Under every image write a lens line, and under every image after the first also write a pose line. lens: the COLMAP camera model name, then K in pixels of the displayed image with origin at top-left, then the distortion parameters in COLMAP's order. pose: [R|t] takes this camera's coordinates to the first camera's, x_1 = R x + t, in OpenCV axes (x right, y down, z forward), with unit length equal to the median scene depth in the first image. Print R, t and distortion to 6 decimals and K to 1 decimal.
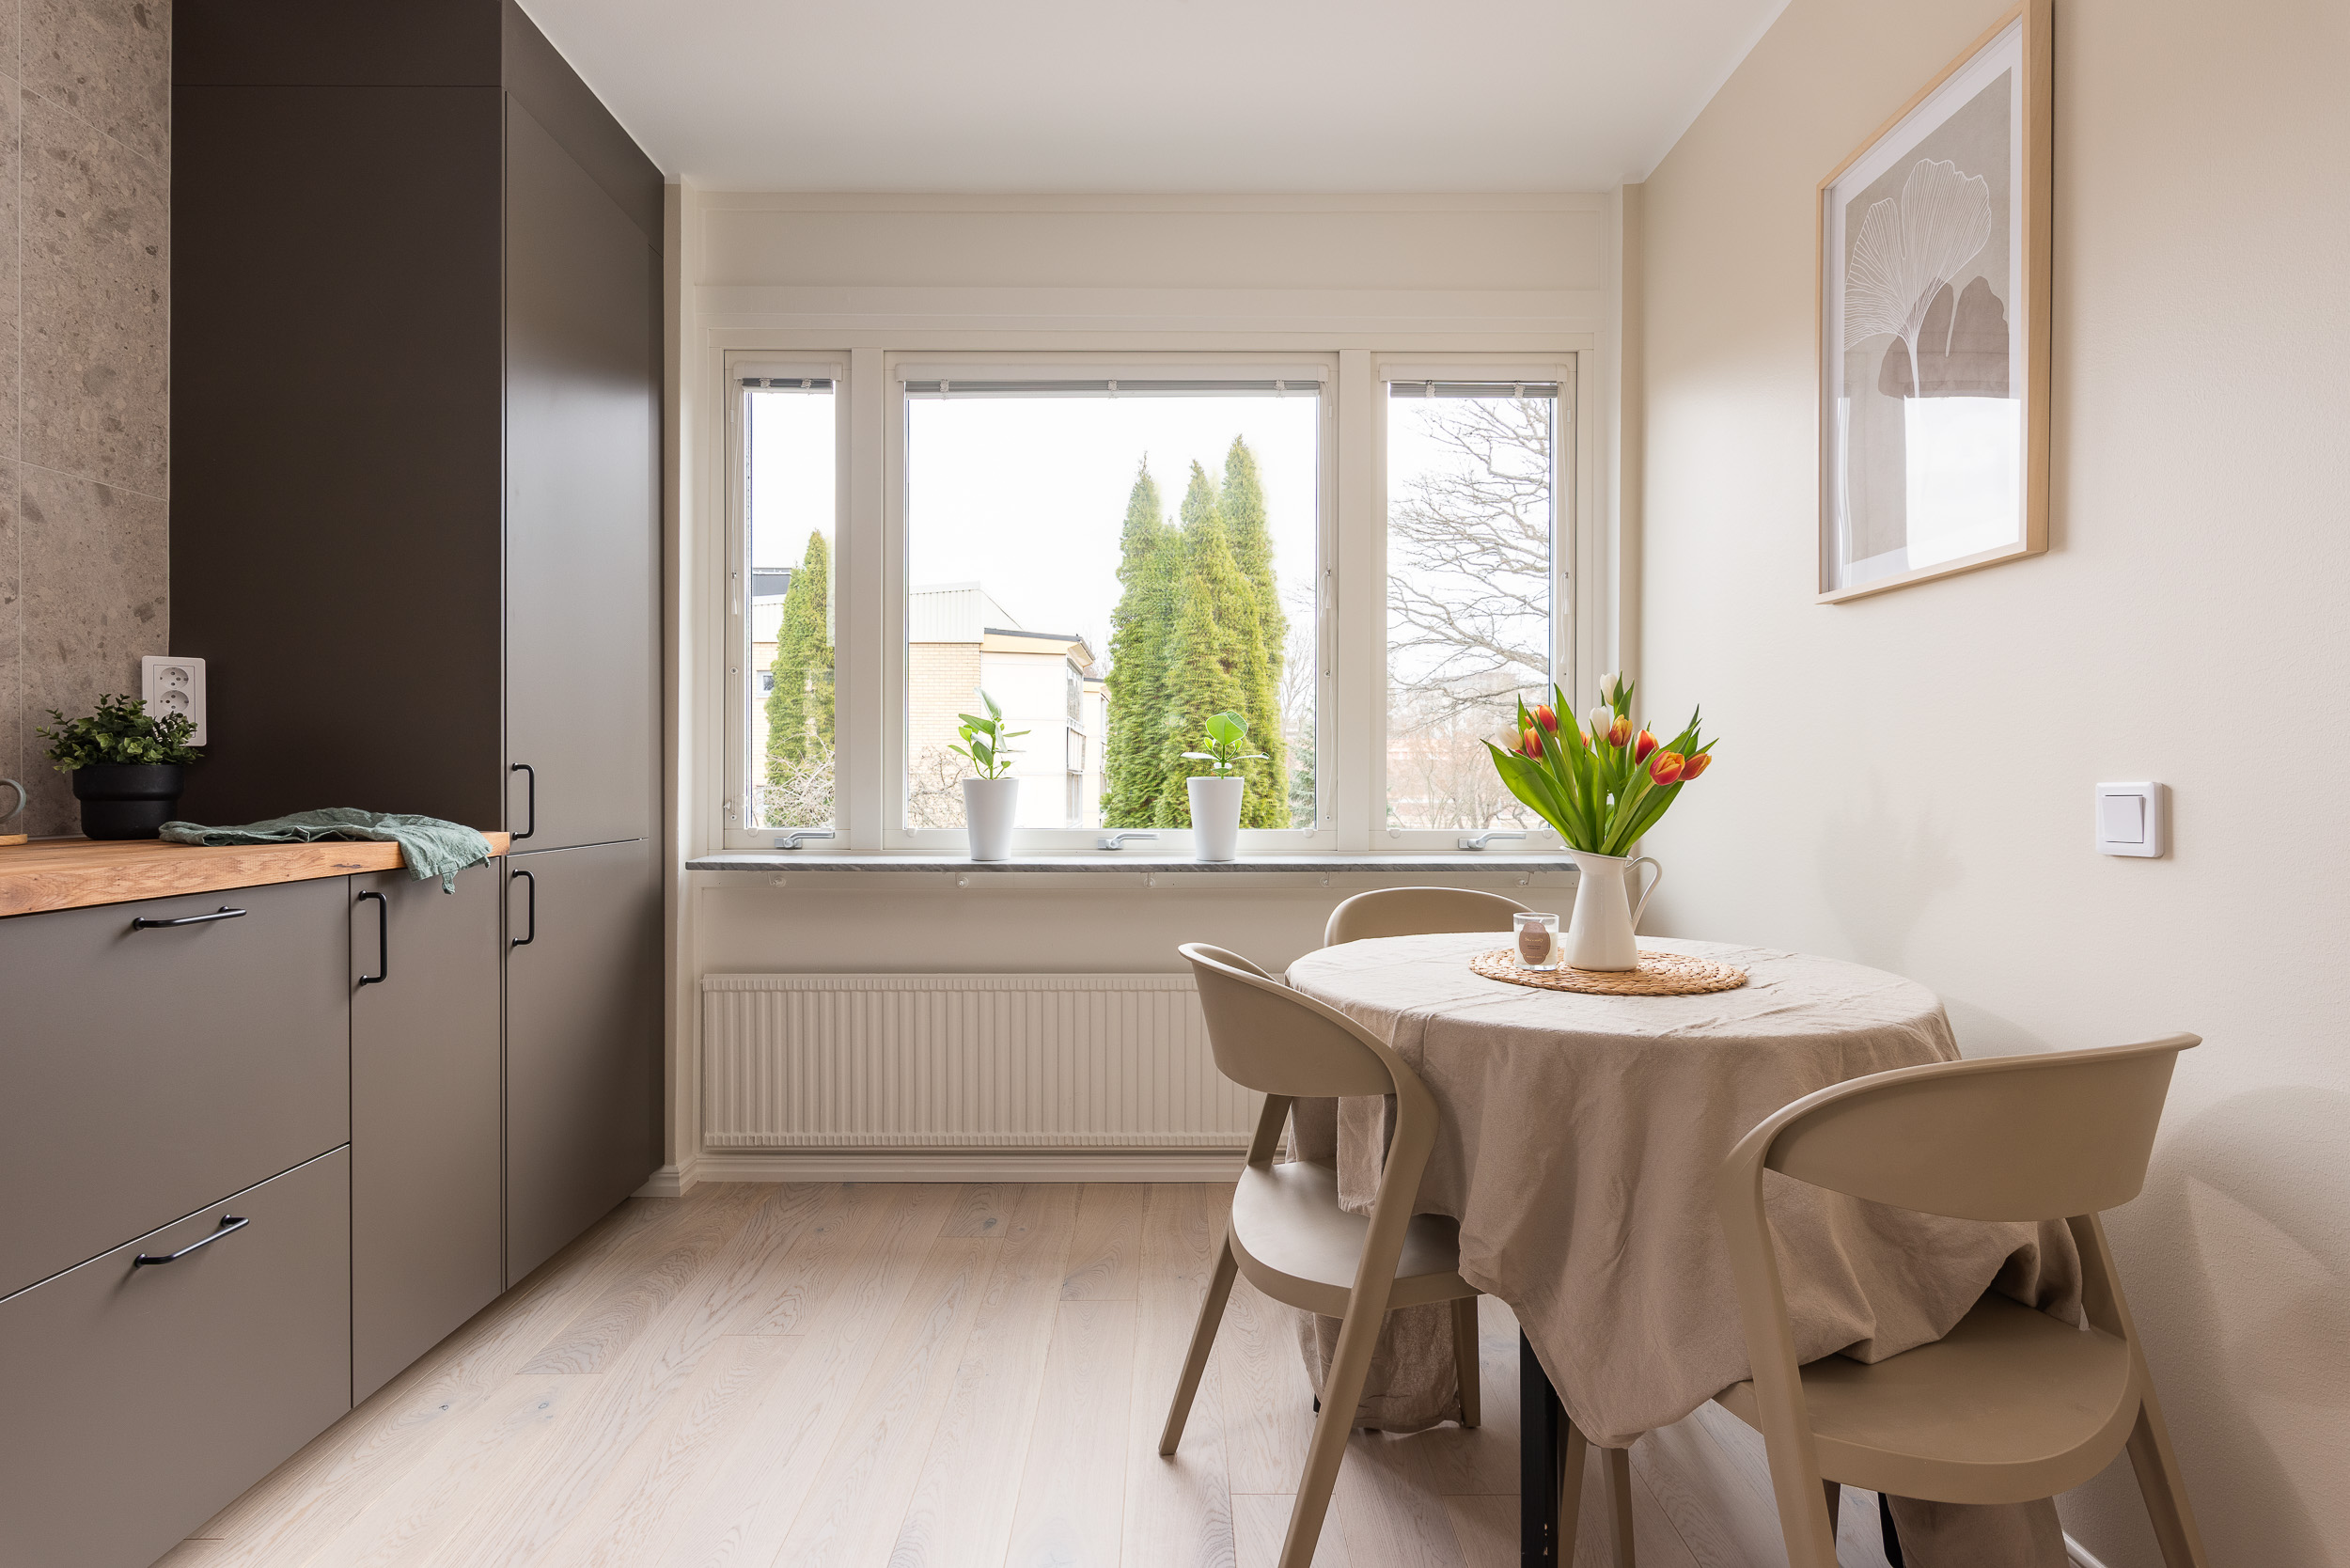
lens RADIAL K [[1357.8, 0, 1175.0], [0, 1357.8, 784.0], [0, 0, 1]] dist [-0.007506, -0.000933]
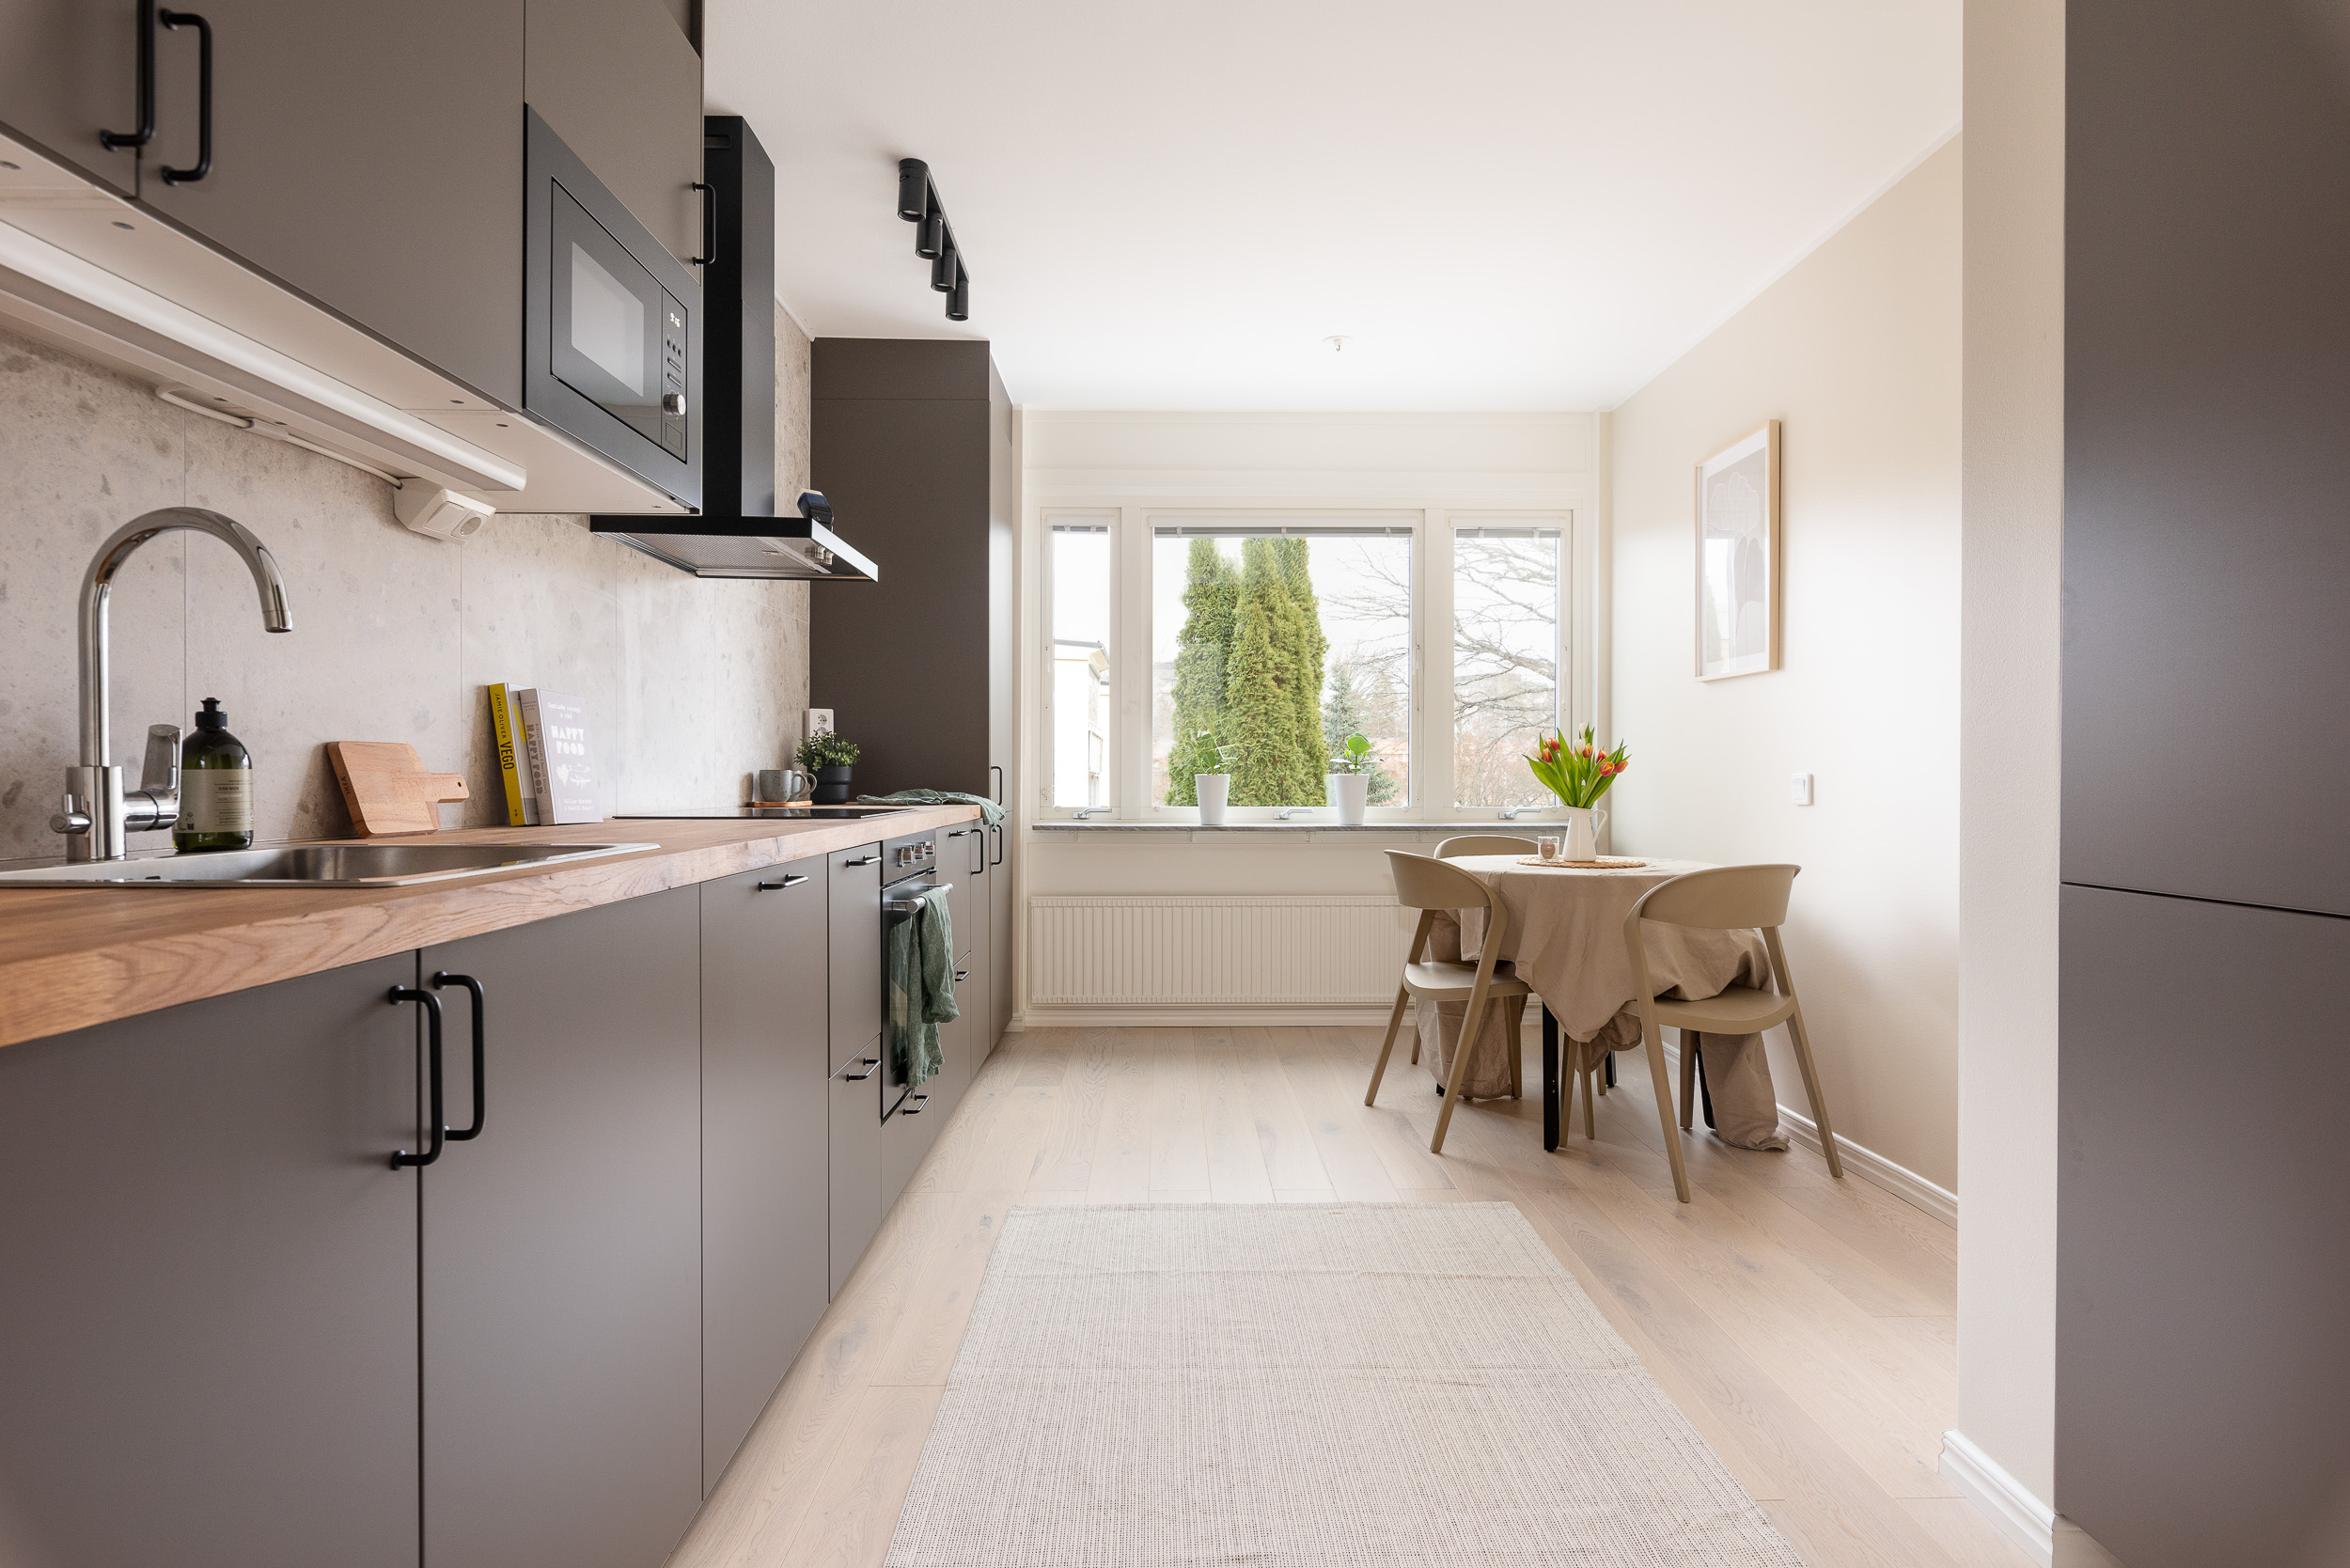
lens RADIAL K [[1409.4, 0, 1181.8], [0, 1409.4, 772.8], [0, 0, 1]] dist [0.003868, 0.000058]
pose [[0.999950, 0.000334, 0.010039, -0.185623], [-0.000232, 0.999948, -0.010168, 0.010670], [-0.010041, 0.010165, 0.999898, -0.674100]]
